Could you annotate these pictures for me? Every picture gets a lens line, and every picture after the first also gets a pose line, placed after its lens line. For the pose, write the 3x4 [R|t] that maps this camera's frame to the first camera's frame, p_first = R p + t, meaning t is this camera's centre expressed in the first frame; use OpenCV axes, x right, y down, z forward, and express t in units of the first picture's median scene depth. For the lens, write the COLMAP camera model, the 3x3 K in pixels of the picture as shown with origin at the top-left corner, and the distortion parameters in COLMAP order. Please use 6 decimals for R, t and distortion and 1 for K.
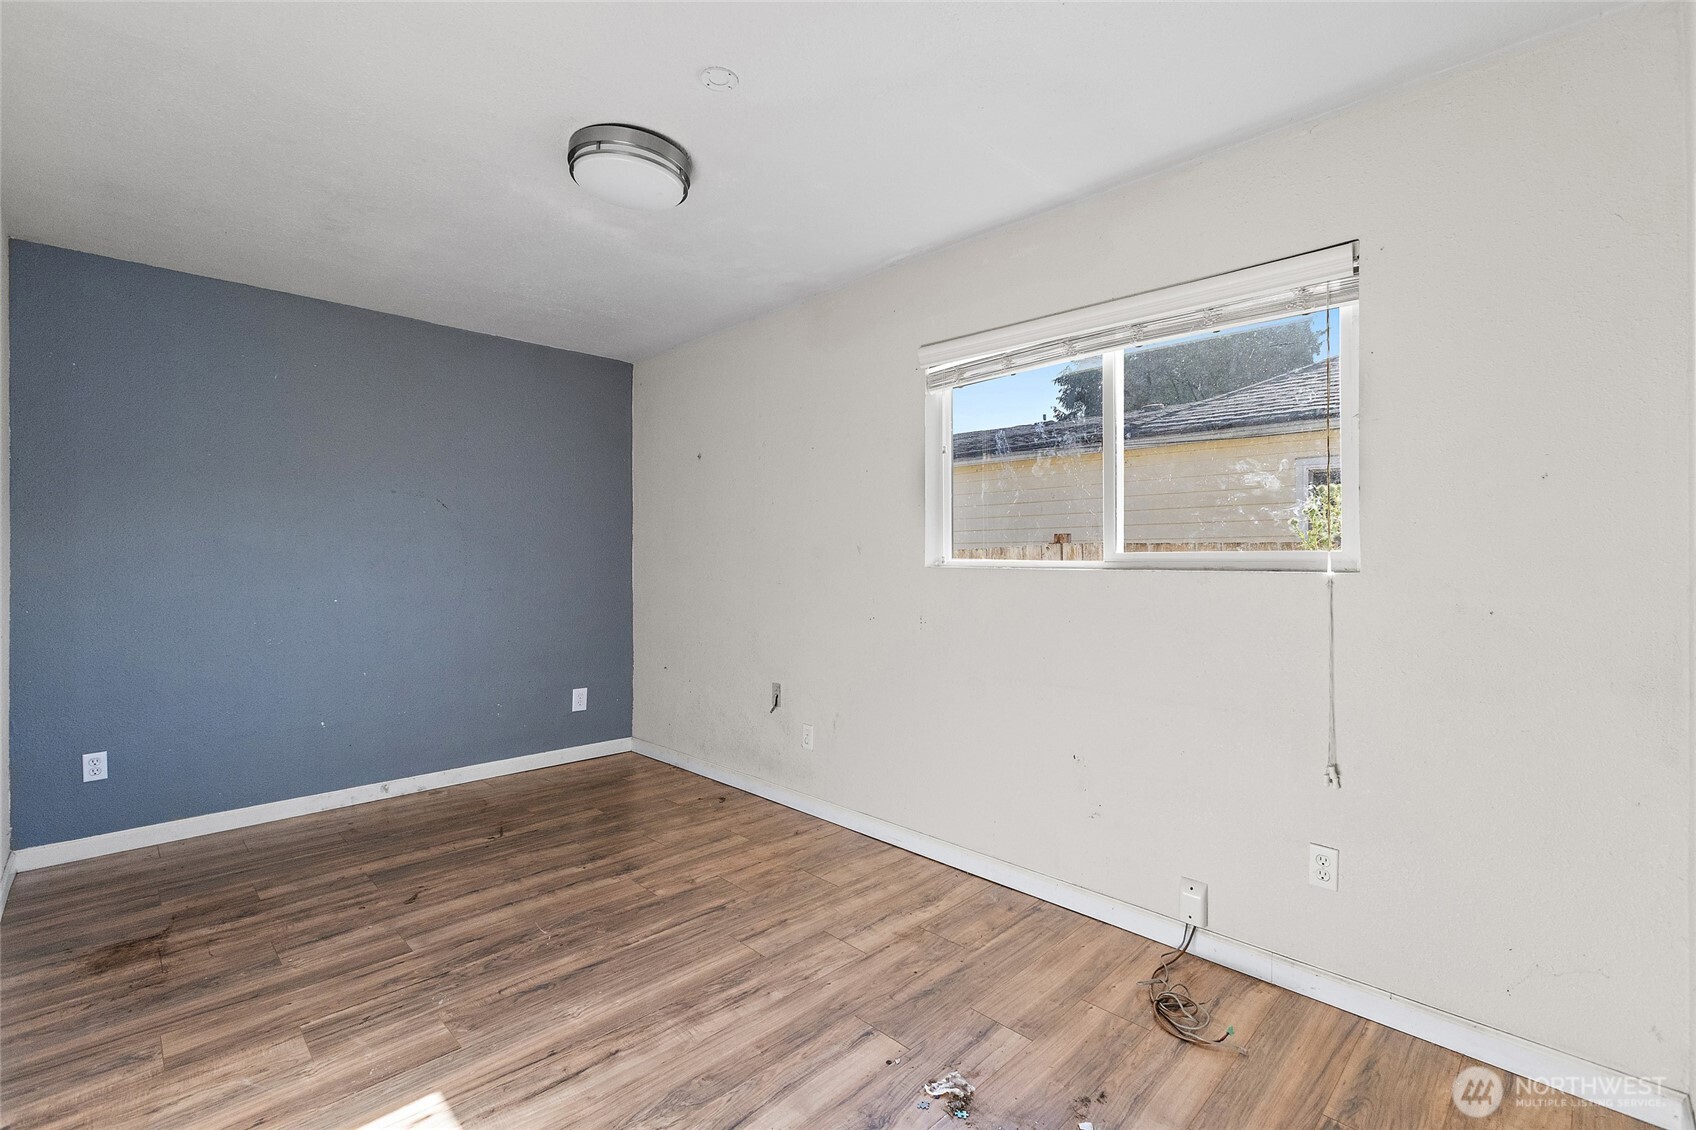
lens RADIAL K [[755.2, 0, 854.9], [0, 755.2, 578.4], [0, 0, 1]] dist [-0.011080, 0.007445]
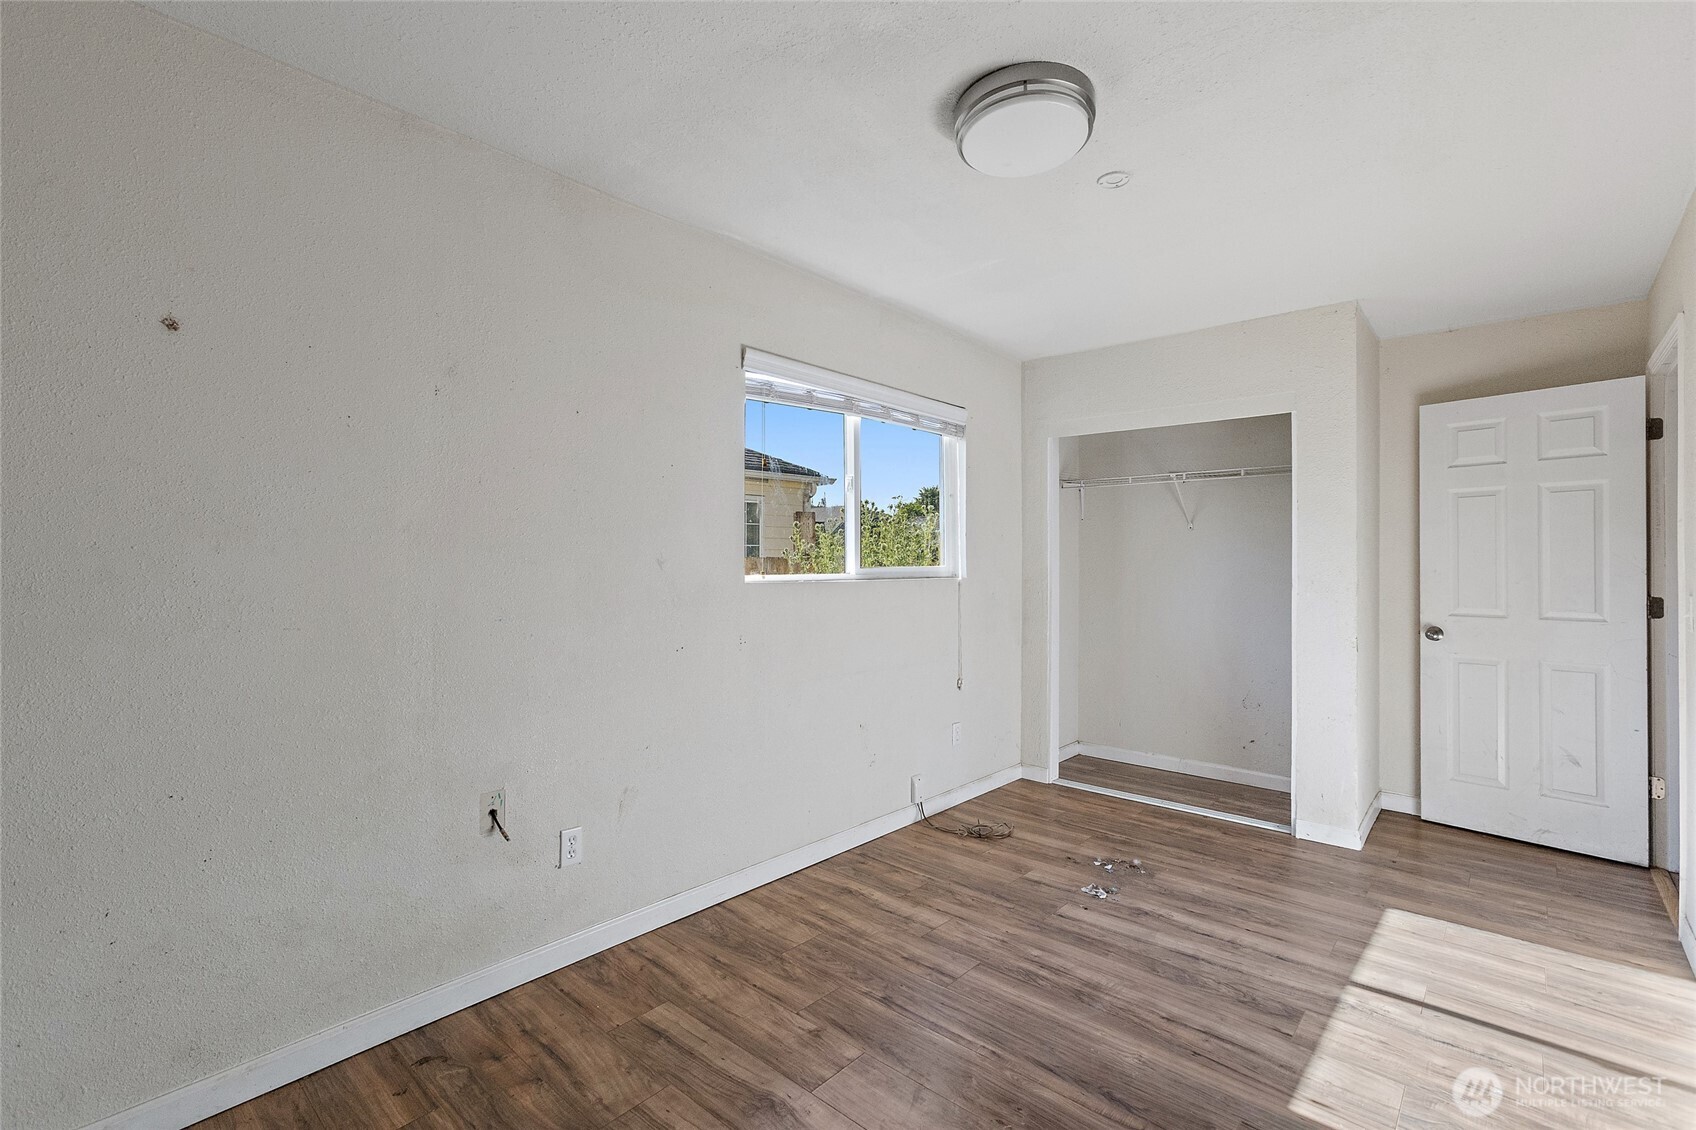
lens RADIAL K [[750.8, 0, 848.0], [0, 750.8, 565.0], [0, 0, 1]] dist [-0.020112, 0.012388]
pose [[-0.047047, -0.000485, 0.998893, -1.208418], [0.030395, 0.999536, 0.001916, -0.052179], [-0.998430, 0.030451, -0.047011, 1.294005]]
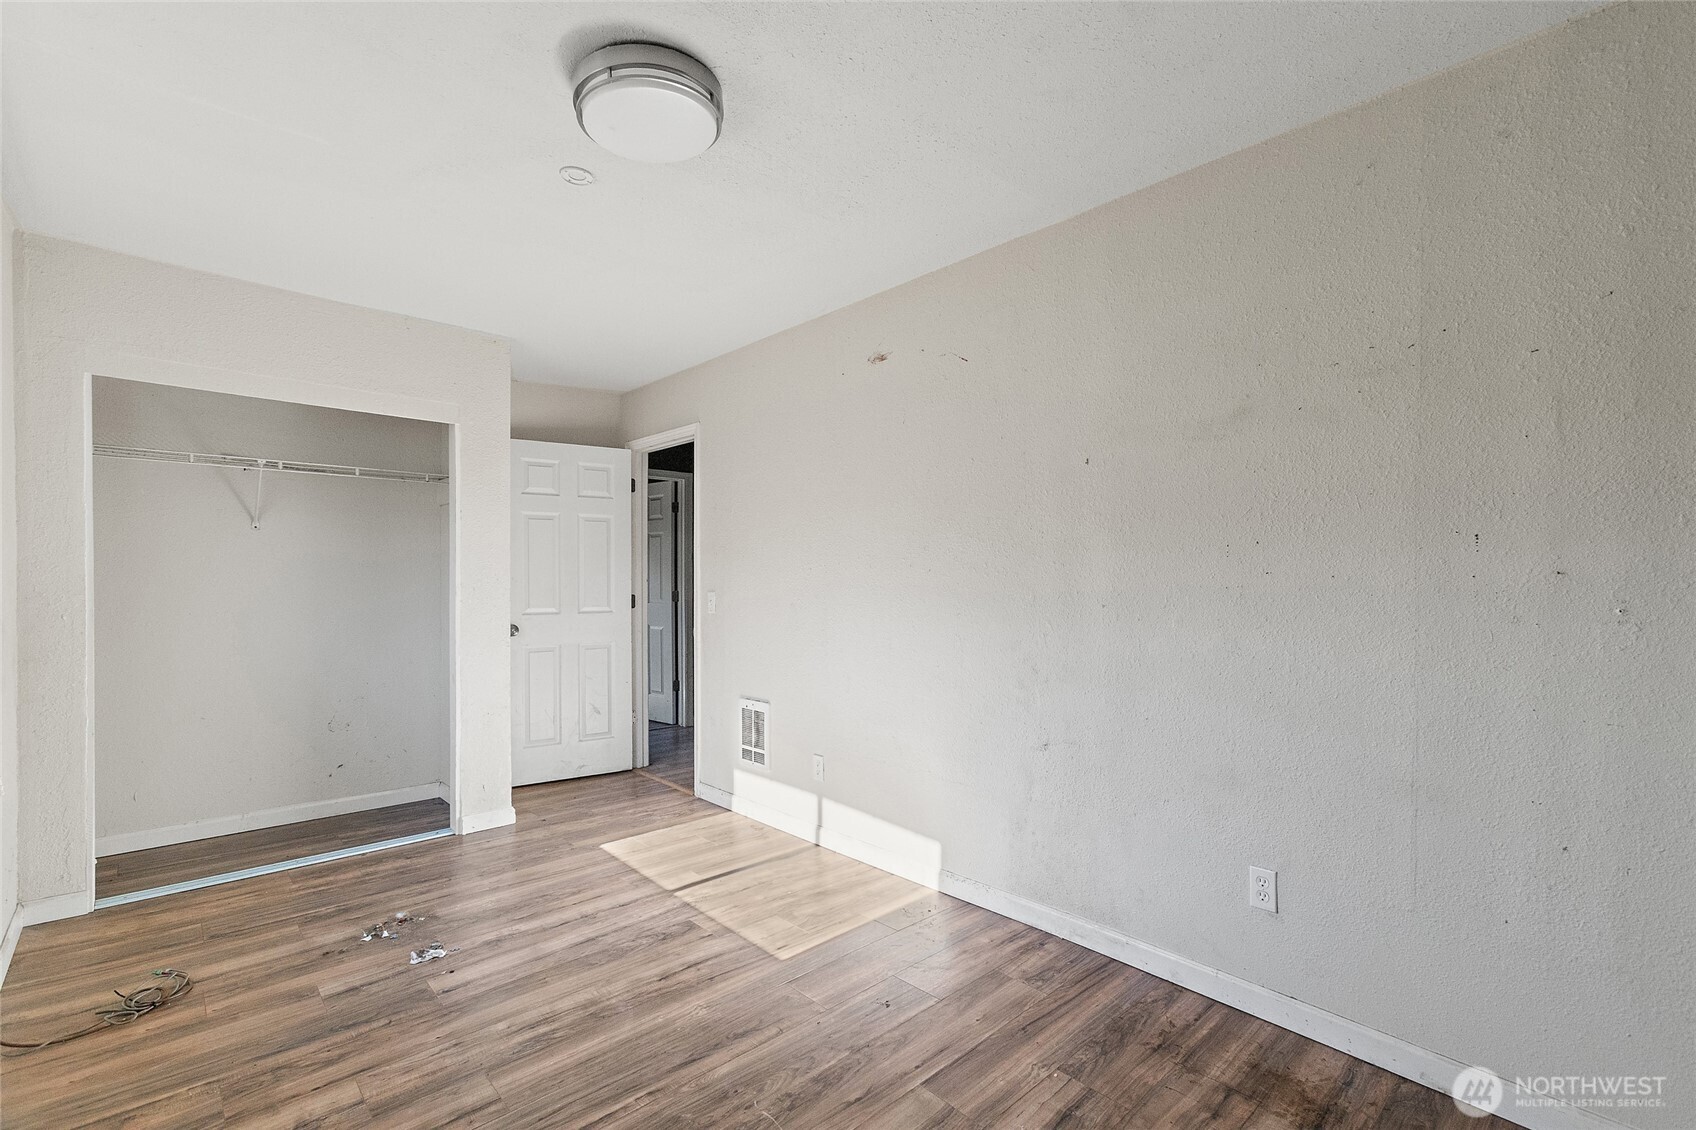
lens RADIAL K [[755.2, 0, 854.9], [0, 755.2, 578.4], [0, 0, 1]] dist [-0.011080, 0.007445]
pose [[-0.999375, -0.003554, 0.035178, -0.585799], [-0.002352, 0.999414, 0.034158, -0.066650], [-0.035279, 0.034054, -0.998797, 1.904680]]
